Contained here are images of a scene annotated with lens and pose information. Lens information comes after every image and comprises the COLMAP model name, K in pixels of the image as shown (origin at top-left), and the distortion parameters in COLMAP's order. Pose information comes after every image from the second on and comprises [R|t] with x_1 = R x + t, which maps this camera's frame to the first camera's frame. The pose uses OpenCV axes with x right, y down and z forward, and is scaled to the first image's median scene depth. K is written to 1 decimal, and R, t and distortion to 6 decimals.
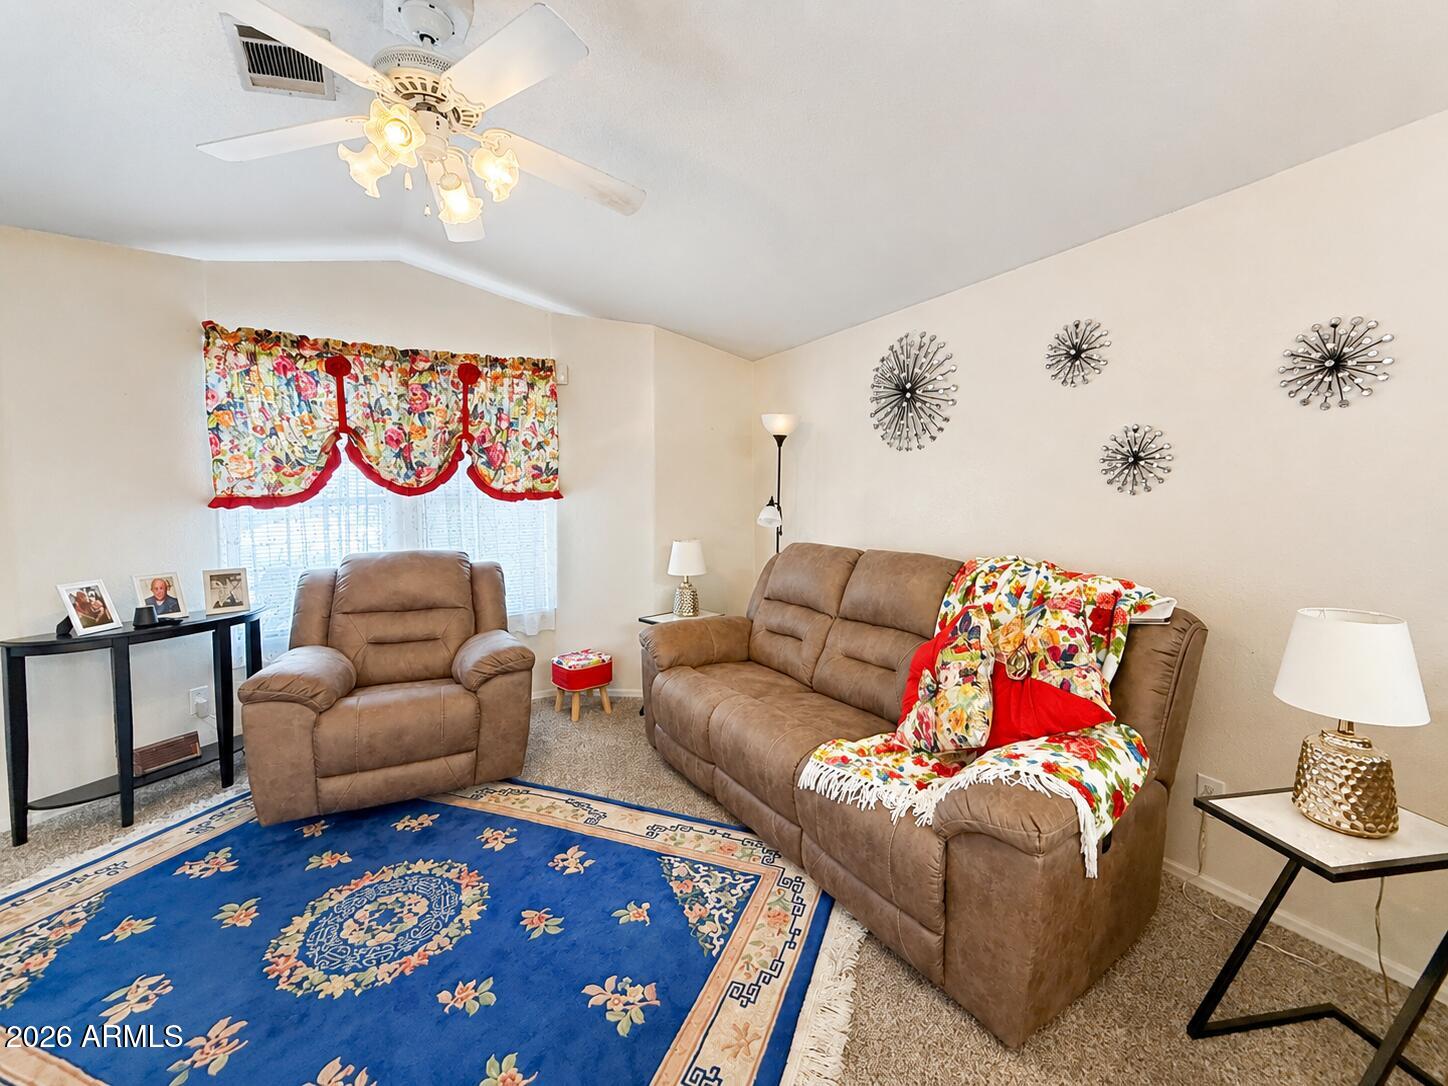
lens RADIAL K [[576.5, 0, 731.9], [0, 576.5, 523.2], [0, 0, 1]] dist [-0.003254, 0.000939]
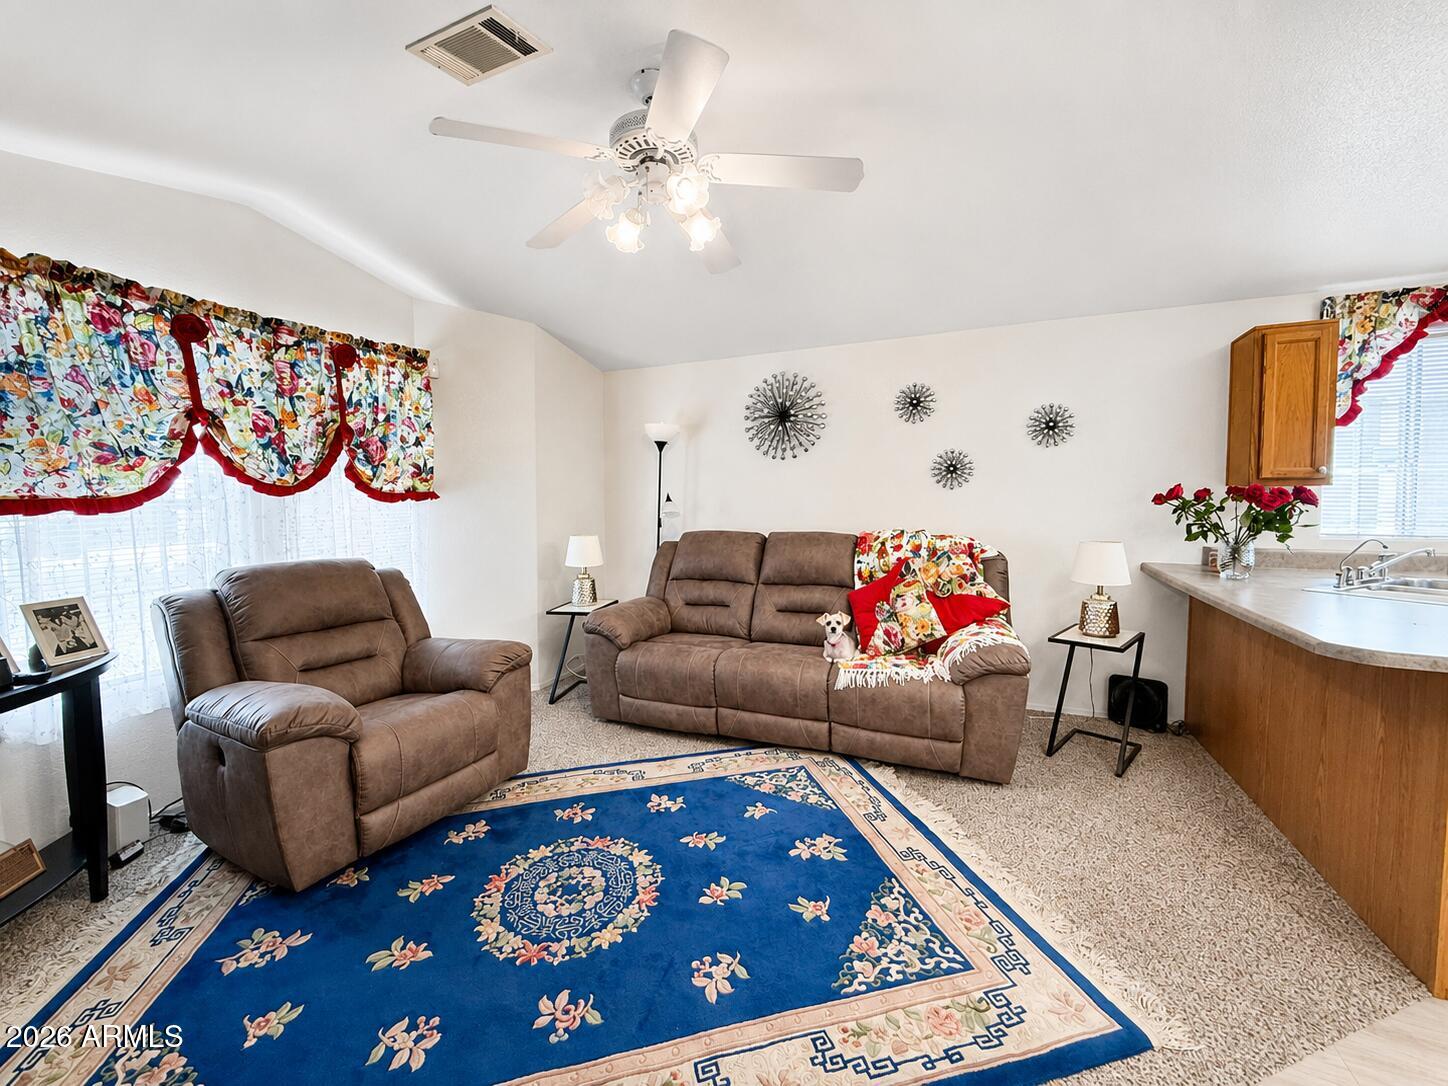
lens RADIAL K [[576.5, 0, 690.8], [0, 576.5, 529.3], [0, 0, 1]] dist [-0.003254, 0.000939]
pose [[0.834386, -0.039624, 0.549754, -0.695778], [0.037952, 0.999176, 0.014415, 0.012435], [-0.549872, 0.008837, 0.835202, -0.009435]]
